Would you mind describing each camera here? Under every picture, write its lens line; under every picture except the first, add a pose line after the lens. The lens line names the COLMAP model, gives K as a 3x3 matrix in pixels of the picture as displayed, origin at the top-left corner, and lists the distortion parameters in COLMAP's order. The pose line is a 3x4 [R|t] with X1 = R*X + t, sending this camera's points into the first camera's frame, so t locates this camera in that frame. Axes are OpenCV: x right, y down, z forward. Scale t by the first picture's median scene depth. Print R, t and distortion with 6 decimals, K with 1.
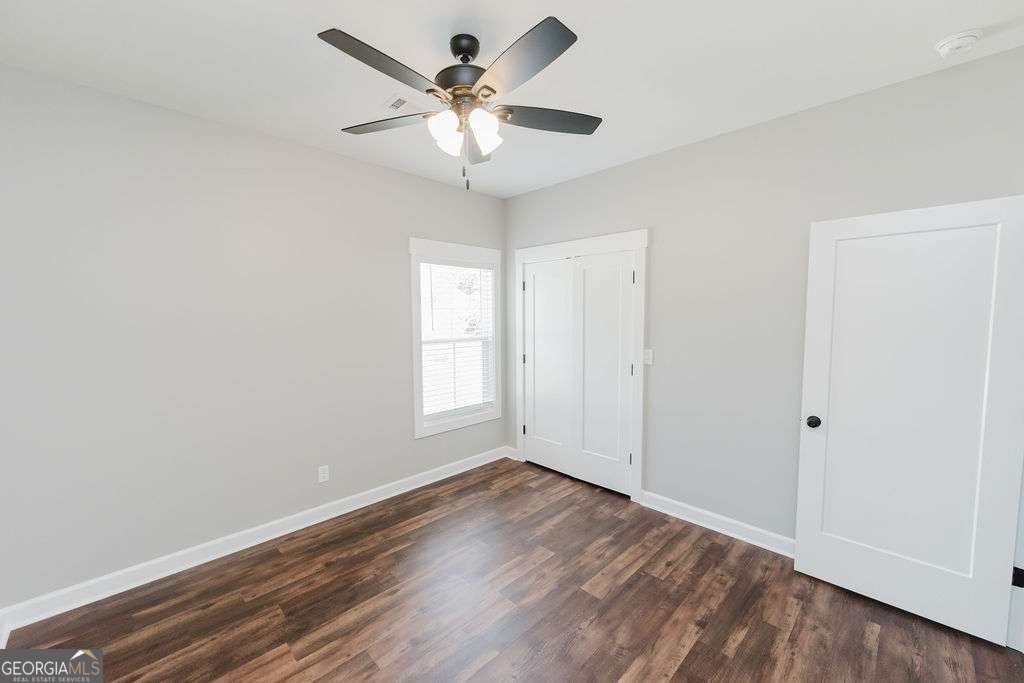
lens RADIAL K [[410.6, 0, 515.2], [0, 410.6, 343.3], [0, 0, 1]] dist [0.000012, -0.000301]
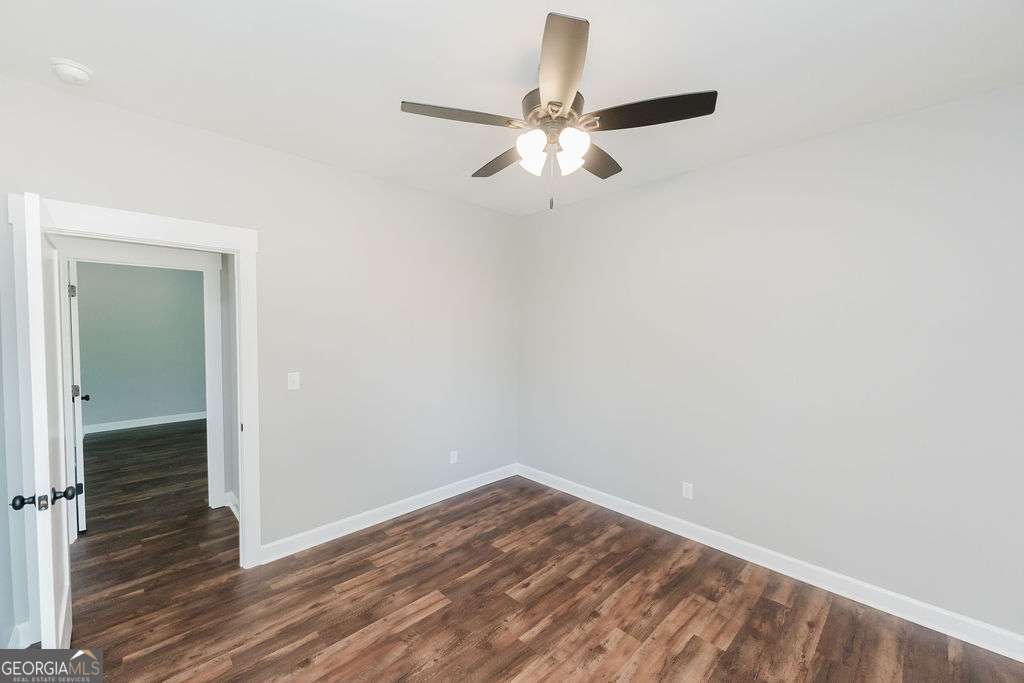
lens RADIAL K [[410.6, 0, 512.2], [0, 410.6, 337.5], [0, 0, 1]] dist [0.000012, -0.000301]
pose [[-1.000000, -0.000611, 0.000044, -0.014979], [-0.000603, 0.994559, 0.104168, -0.119806], [-0.000107, 0.104168, -0.994560, 1.431477]]
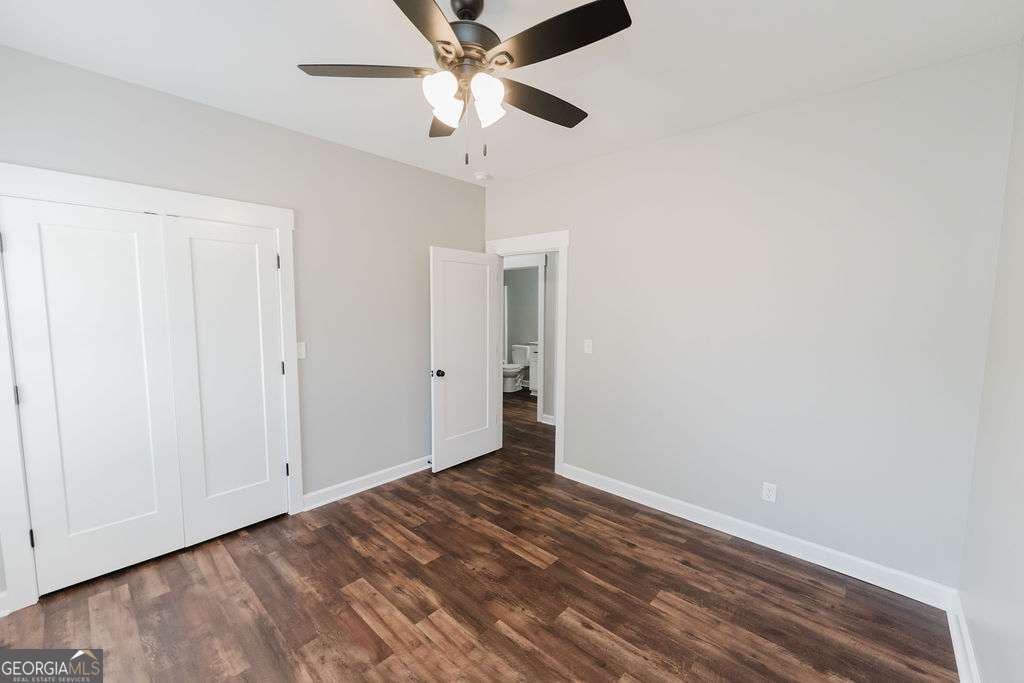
lens RADIAL K [[410.6, 0, 507.2], [0, 410.6, 345.8], [0, 0, 1]] dist [0.000012, -0.000301]
pose [[-0.042836, -0.093175, 0.994728, -0.740717], [0.067503, 0.993097, 0.095929, -0.043154], [-0.996799, 0.071257, -0.036251, 0.685793]]
